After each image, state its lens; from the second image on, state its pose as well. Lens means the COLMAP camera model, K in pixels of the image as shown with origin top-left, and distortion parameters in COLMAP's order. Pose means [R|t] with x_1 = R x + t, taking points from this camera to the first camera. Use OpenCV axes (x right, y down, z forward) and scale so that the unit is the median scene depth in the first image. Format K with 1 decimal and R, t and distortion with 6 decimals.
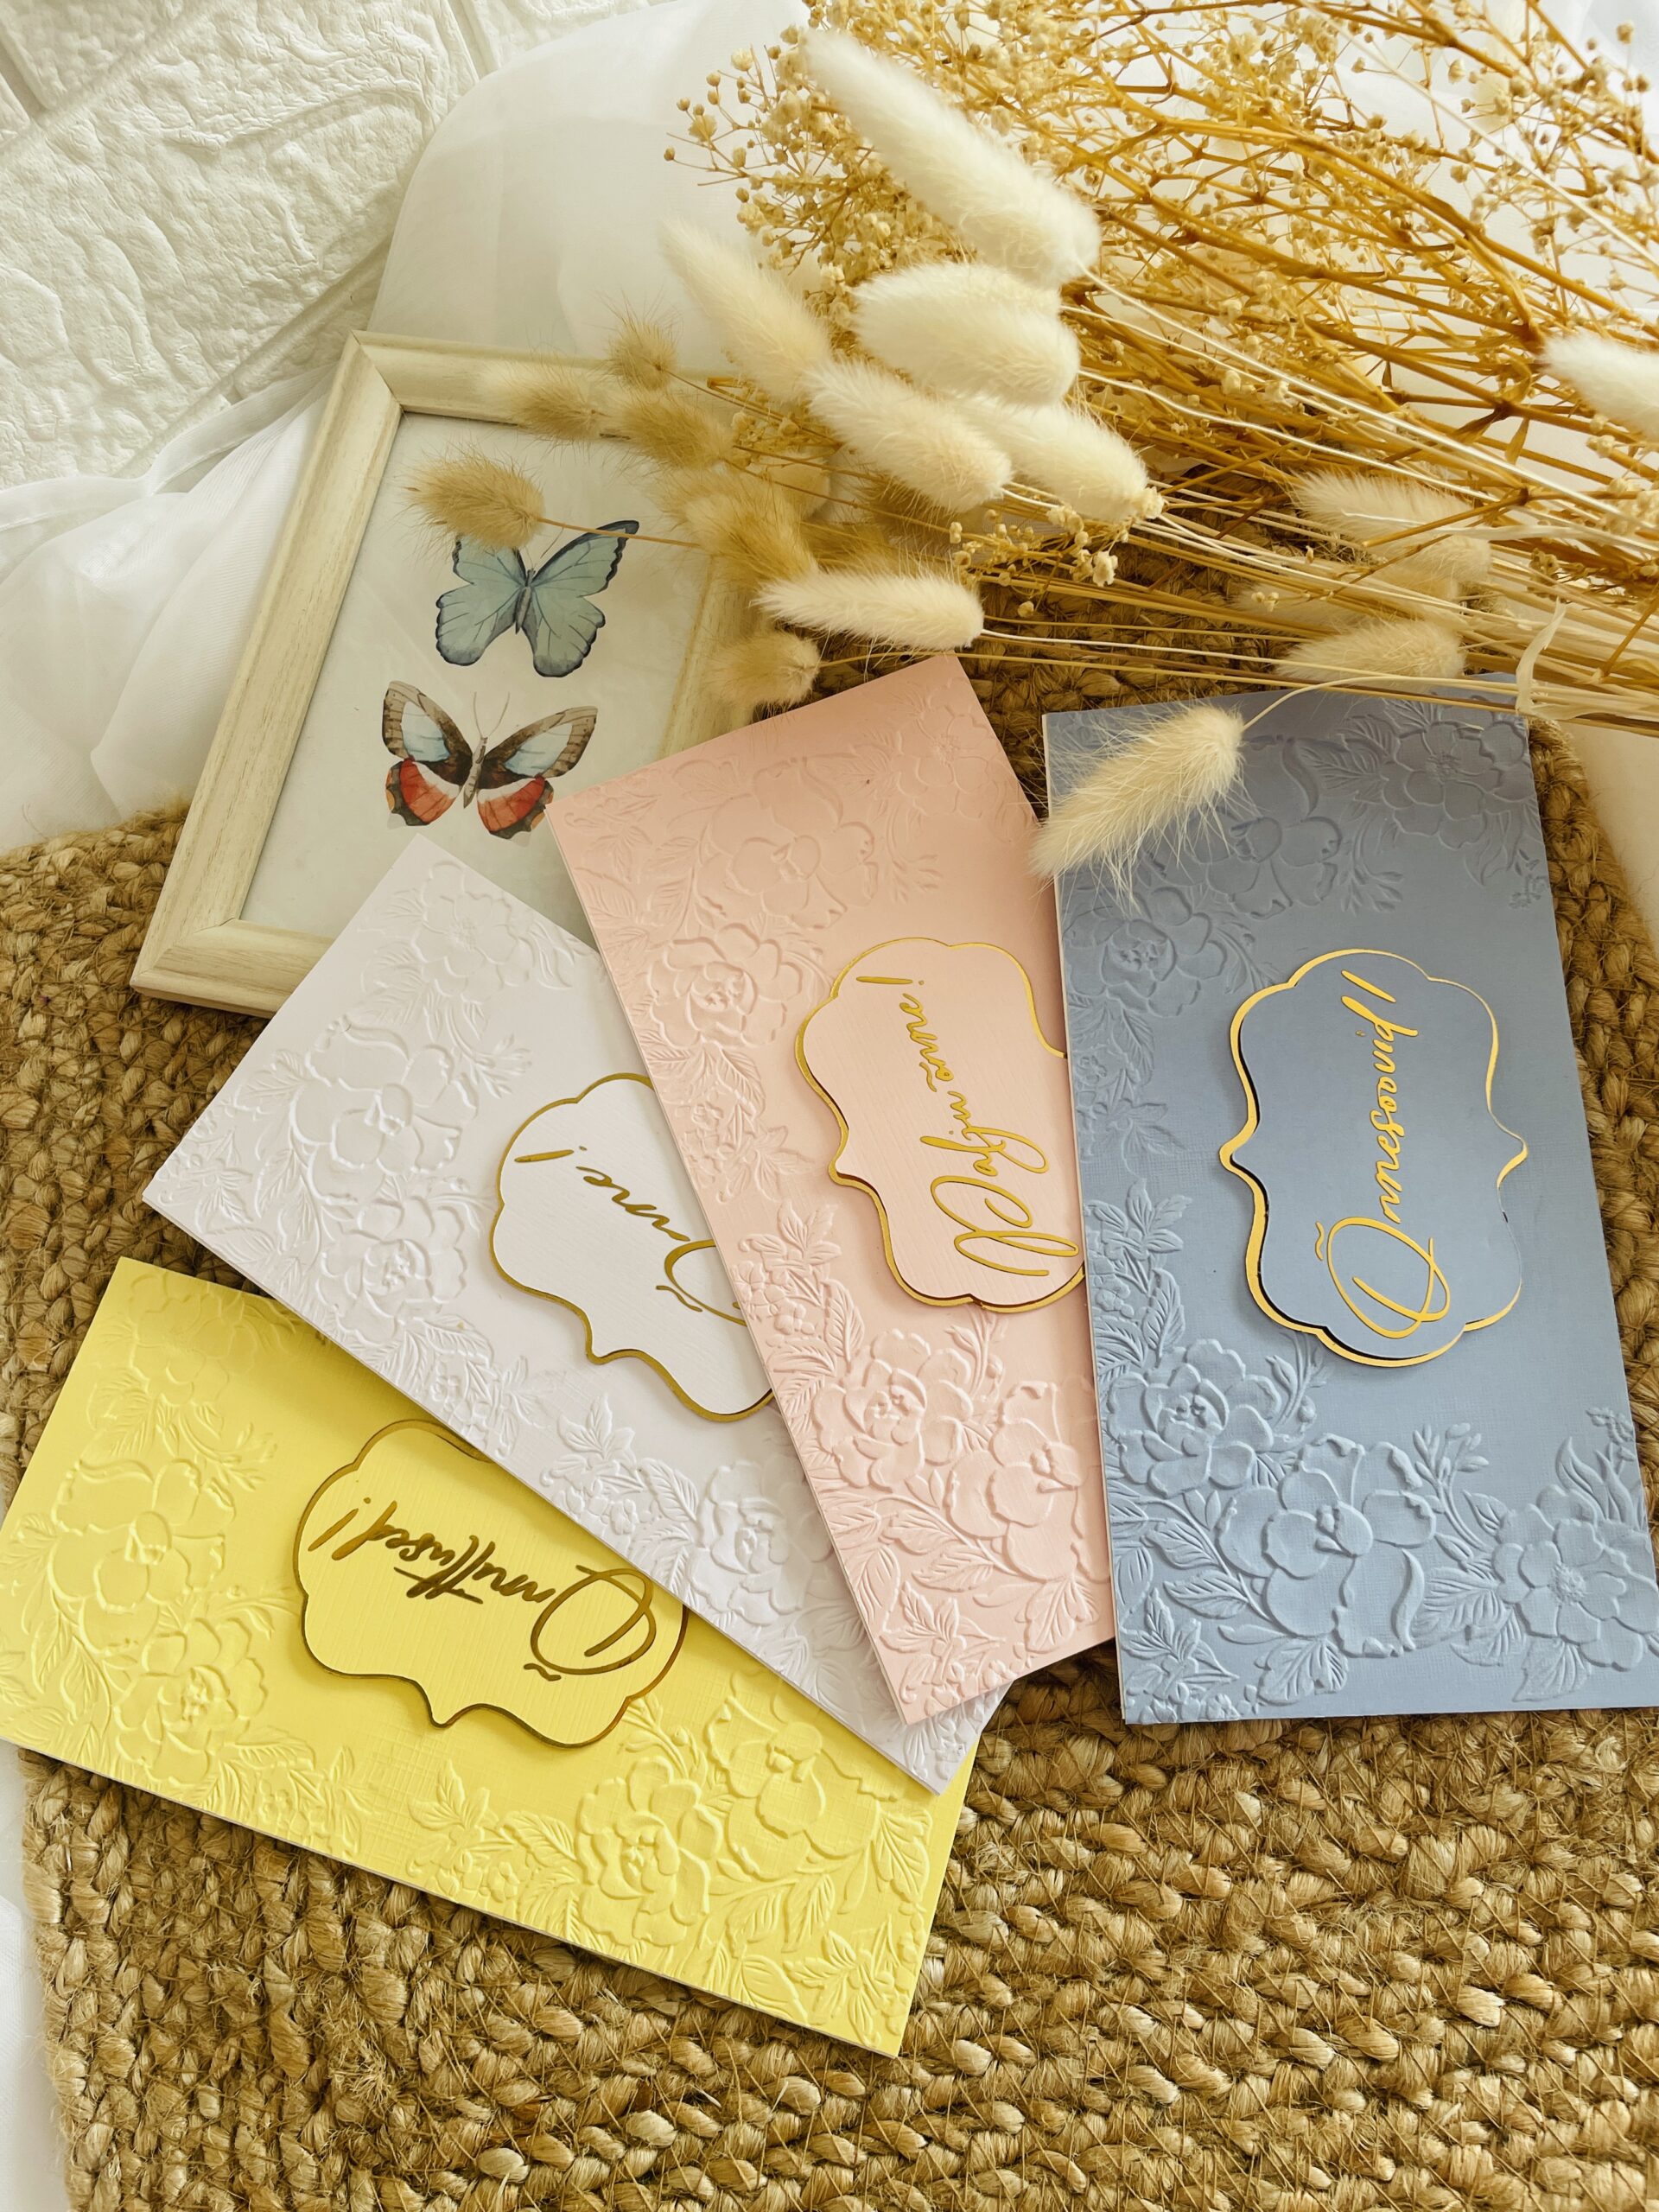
lens RADIAL K [[1799.3, 0, 817.1], [0, 1799.3, 1096.9], [0, 0, 1]] dist [0.047854, -0.106724]
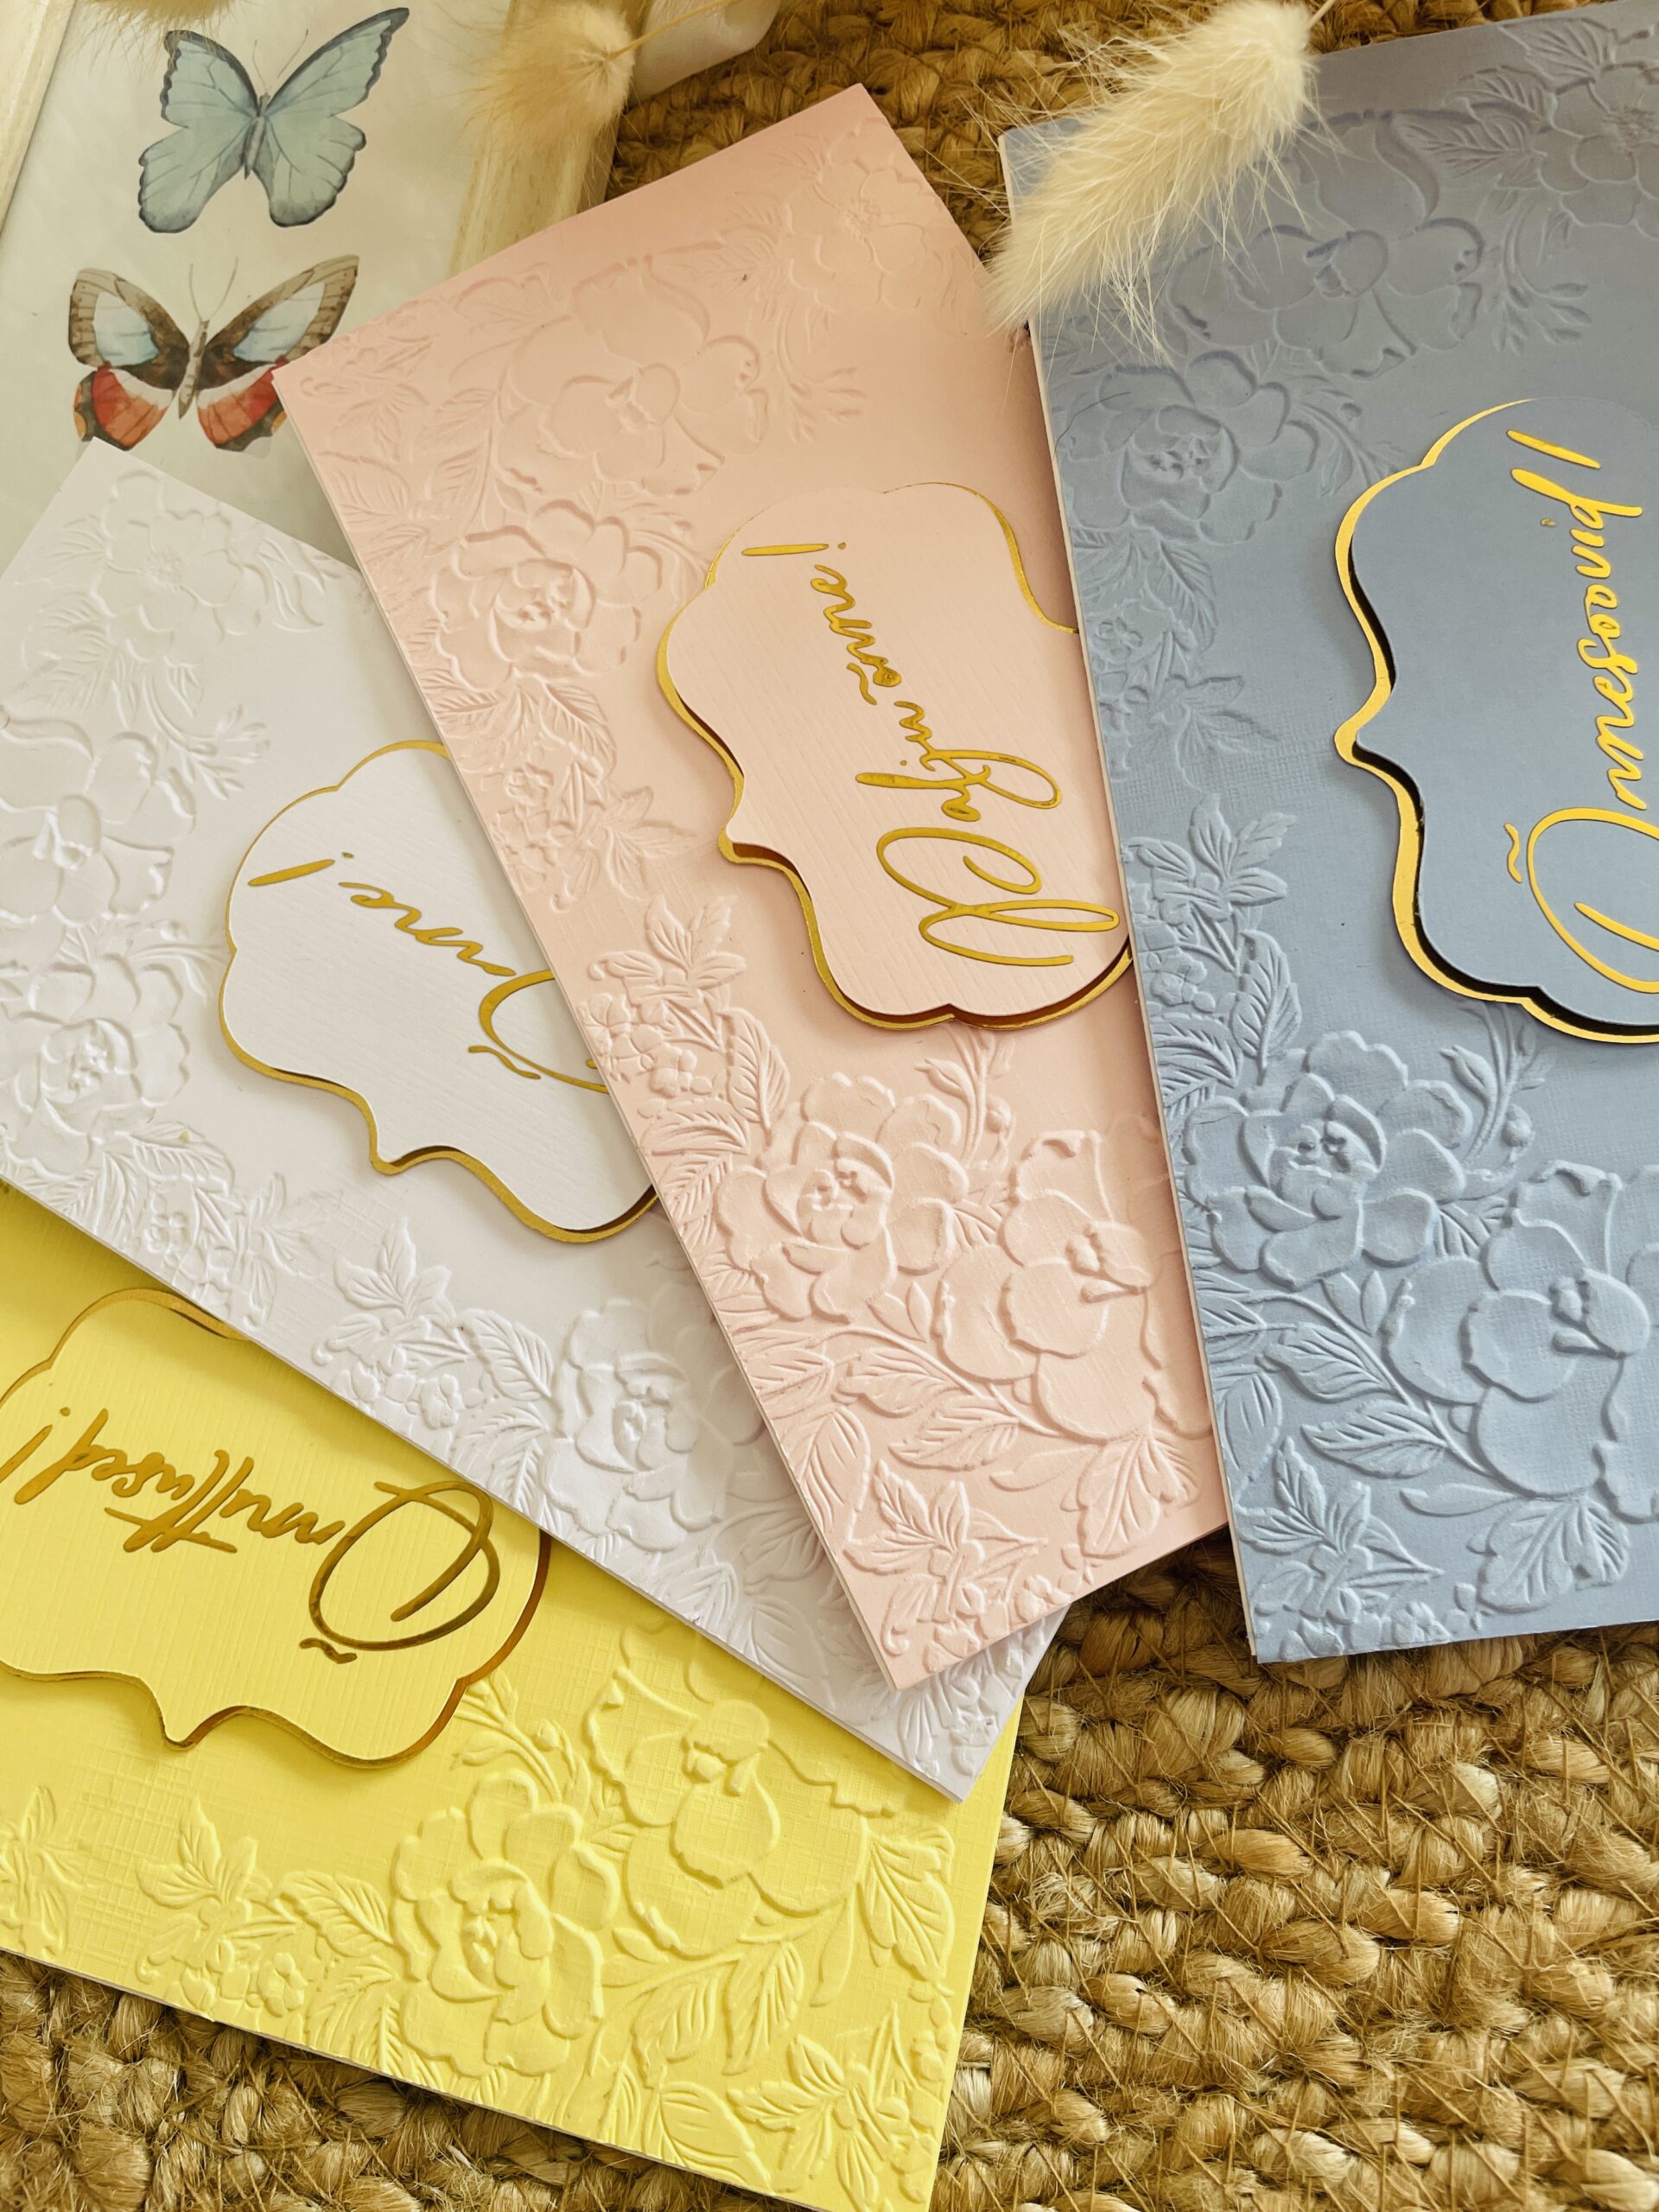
lens RADIAL K [[1799.3, 0, 812.2], [0, 1799.3, 1113.4], [0, 0, 1]] dist [0.047854, -0.106724]
pose [[0.994610, -0.087772, -0.055208, 0.068773], [0.088115, 0.996103, 0.003810, 0.141814], [0.054659, -0.008654, 0.998468, 0.373539]]
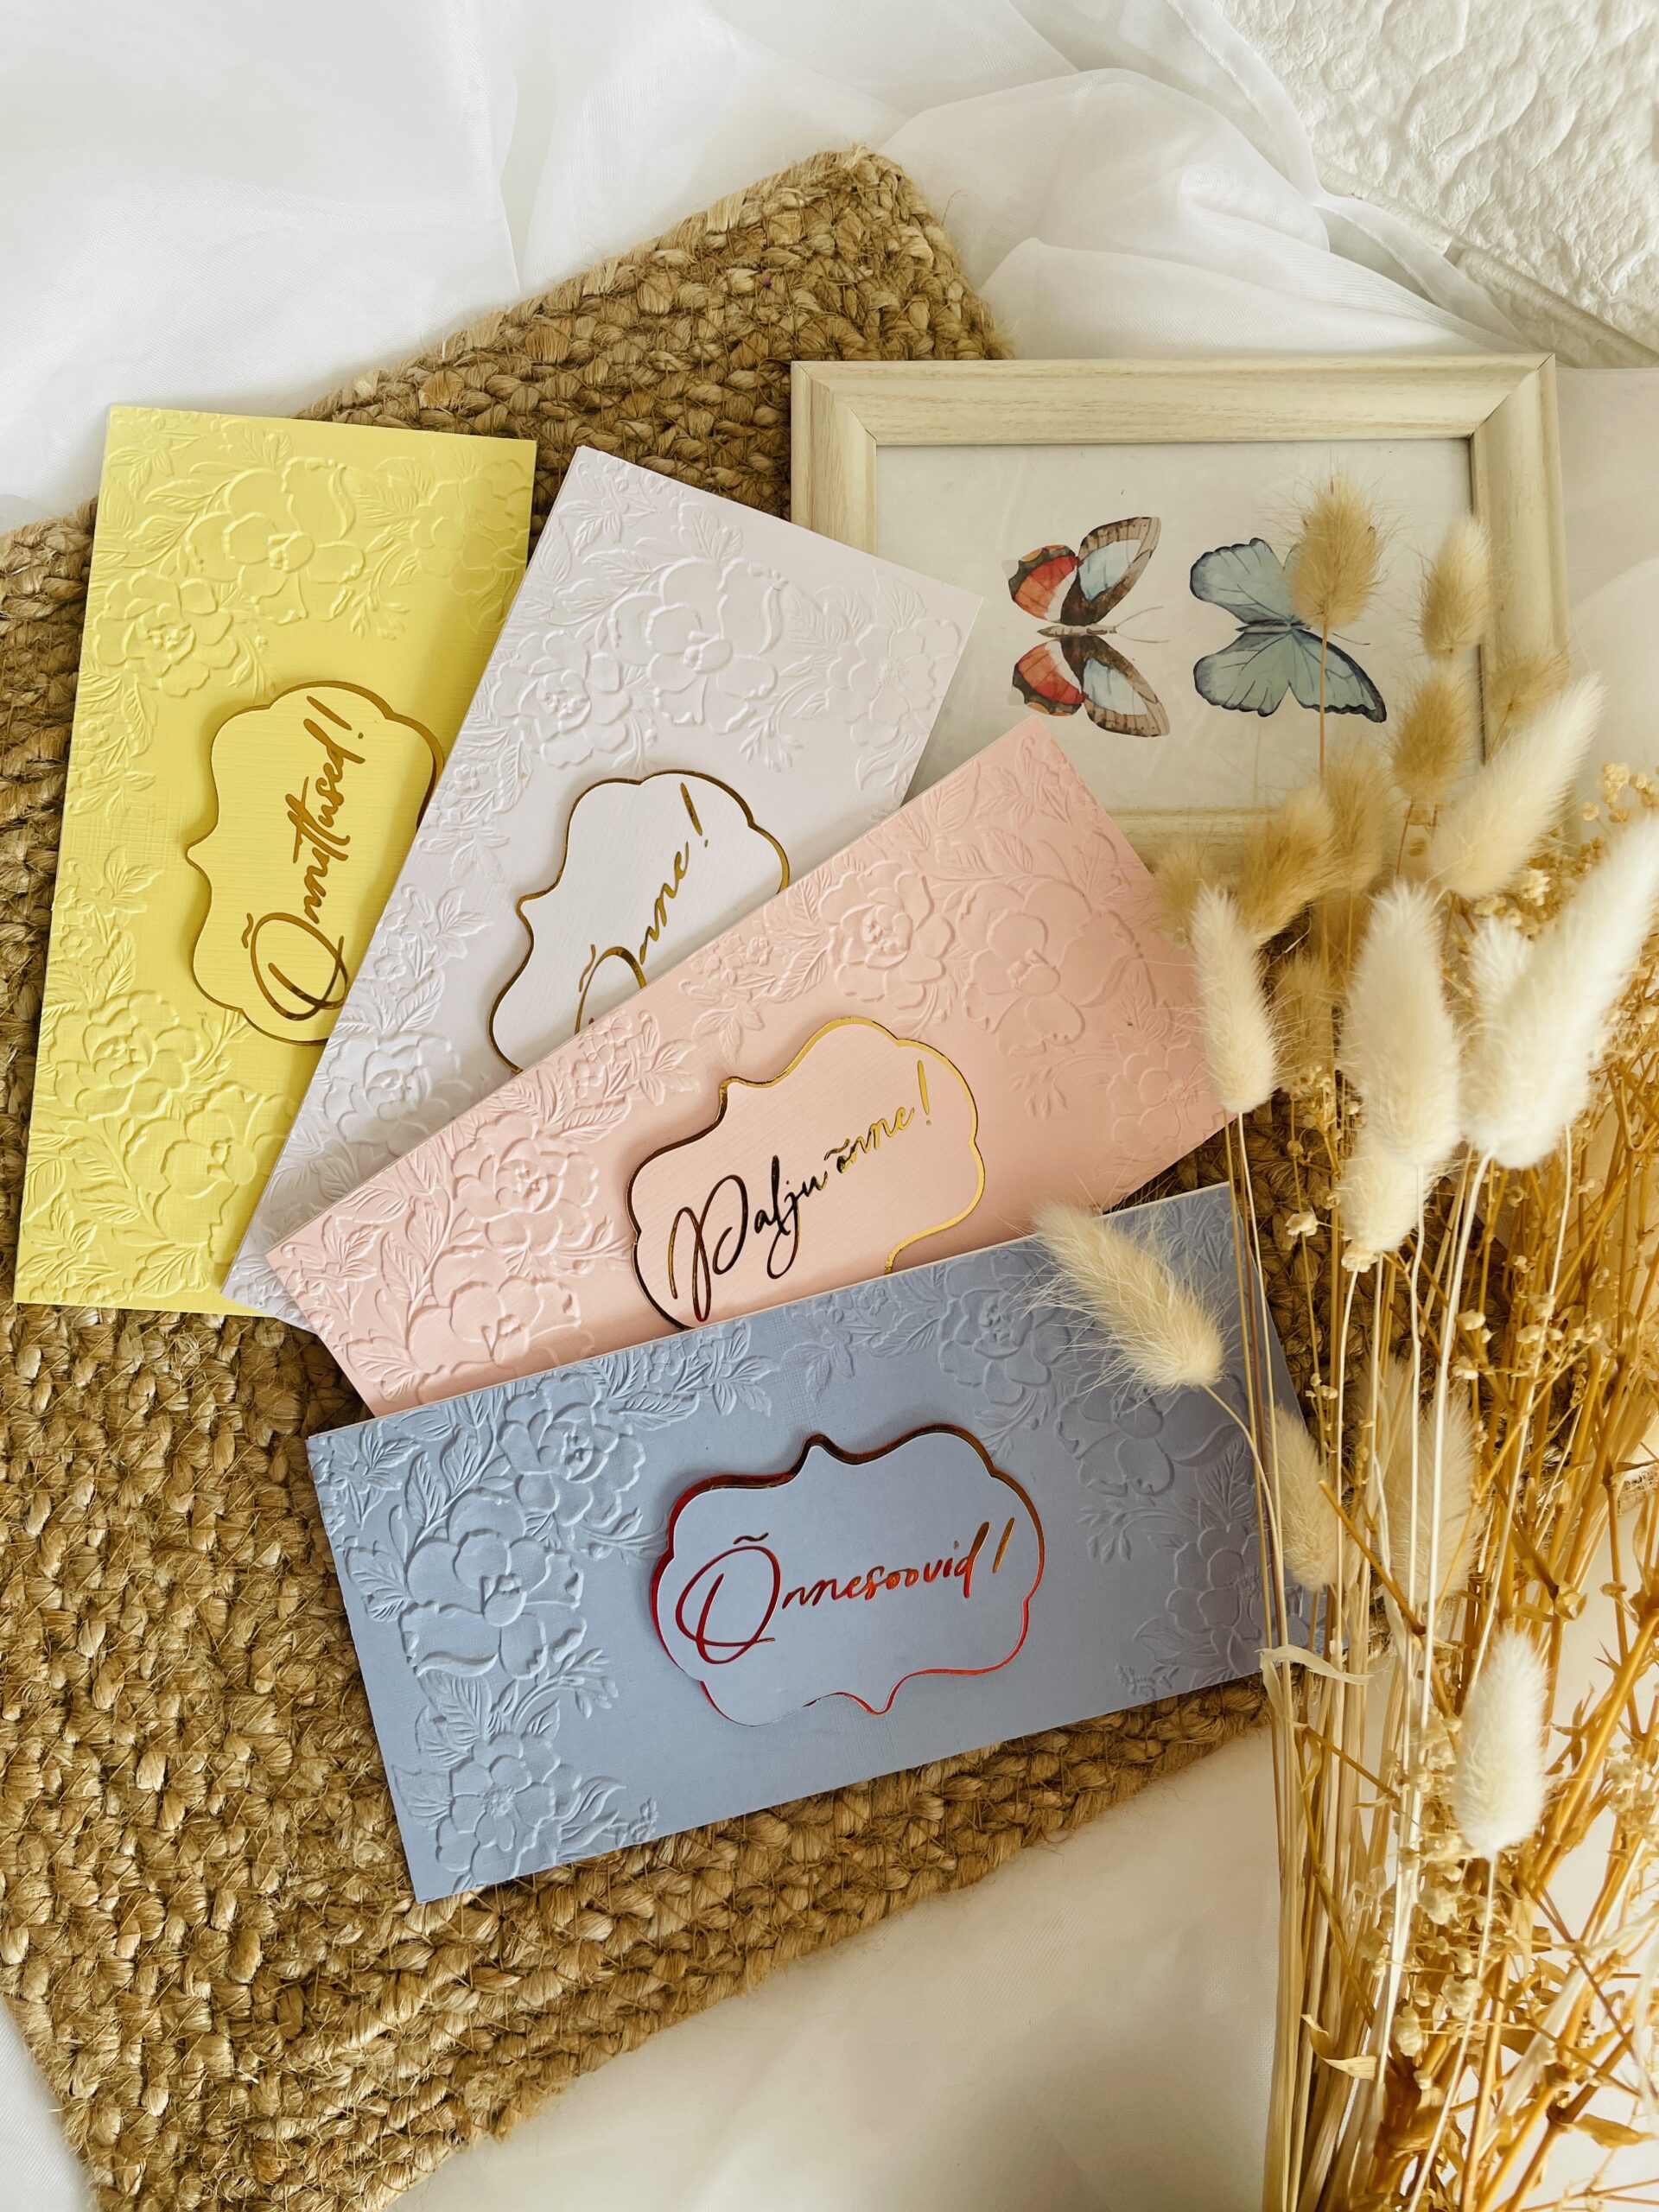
lens RADIAL K [[1799.3, 0, 837.6], [0, 1799.3, 1085.8], [0, 0, 1]] dist [0.047854, -0.106724]
pose [[0.228234, 0.973566, 0.008821, 0.017303], [-0.939586, 0.217876, 0.264024, -0.307095], [0.255123, -0.068547, 0.964476, -0.007447]]
